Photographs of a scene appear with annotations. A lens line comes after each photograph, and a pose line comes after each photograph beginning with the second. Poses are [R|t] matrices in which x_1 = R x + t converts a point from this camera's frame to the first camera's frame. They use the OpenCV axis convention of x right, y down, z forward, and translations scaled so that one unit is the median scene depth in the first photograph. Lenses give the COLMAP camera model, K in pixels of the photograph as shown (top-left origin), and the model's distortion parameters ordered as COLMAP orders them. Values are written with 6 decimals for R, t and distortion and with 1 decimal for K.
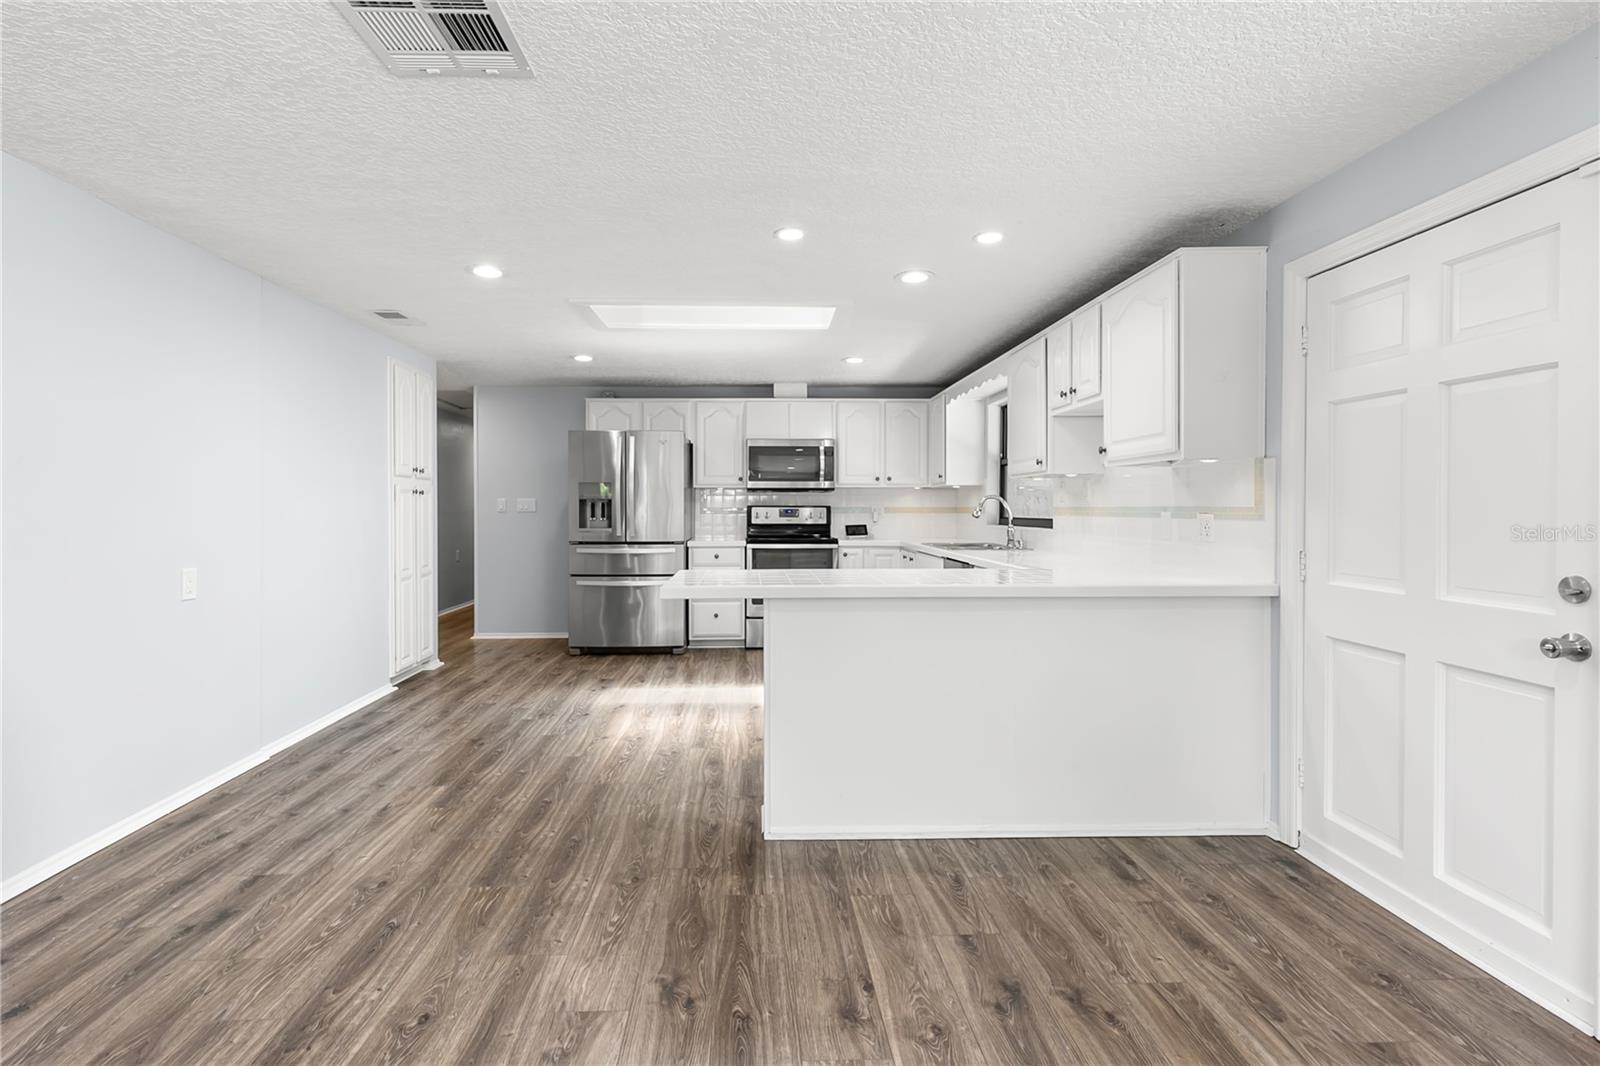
lens RADIAL K [[725.6, 0, 770.7], [0, 725.6, 530.4], [0, 0, 1]] dist [0.010127, -0.001749]
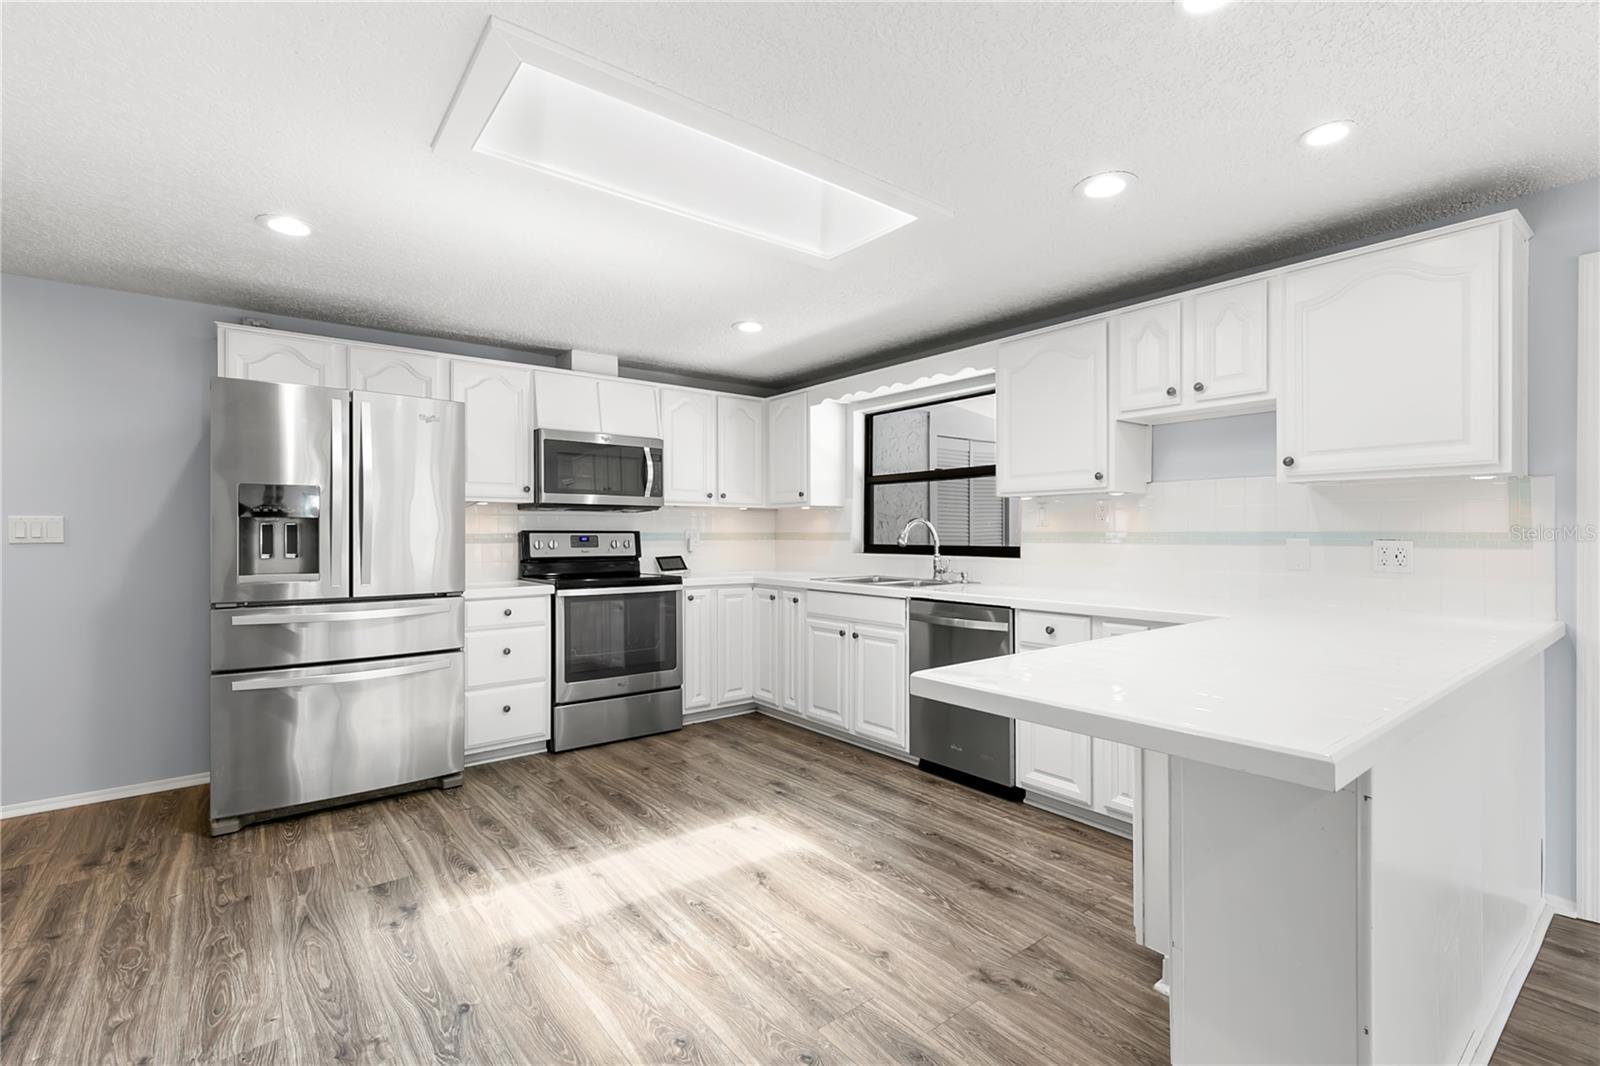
lens RADIAL K [[725.6, 0, 796.0], [0, 725.6, 538.3], [0, 0, 1]] dist [0.010127, -0.001749]
pose [[0.808752, -0.005171, 0.588127, -0.234066], [0.019331, 0.999655, -0.017793, -0.011482], [-0.587832, 0.025759, 0.808573, 0.348799]]
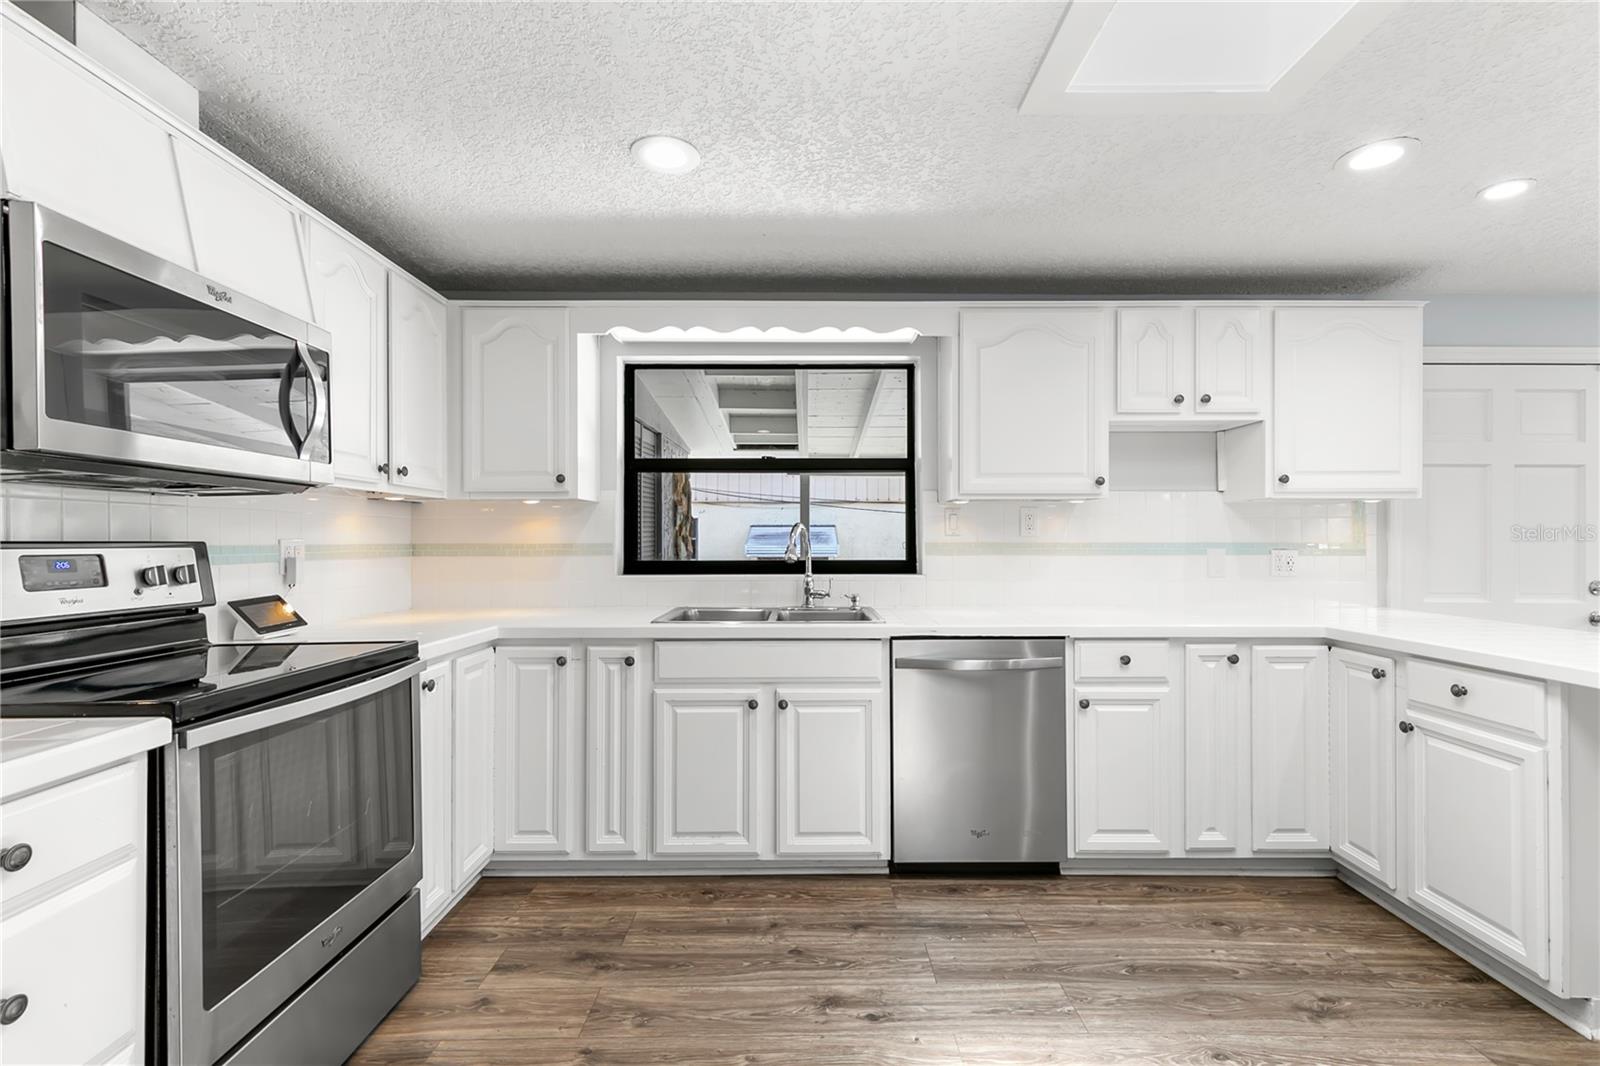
lens RADIAL K [[725.6, 0, 811.4], [0, 725.6, 540.4], [0, 0, 1]] dist [0.010127, -0.001749]
pose [[0.029256, -0.001989, 0.999570, -0.226438], [0.032180, 0.999482, 0.001047, -0.028740], [-0.999054, 0.032136, 0.029305, 0.801105]]
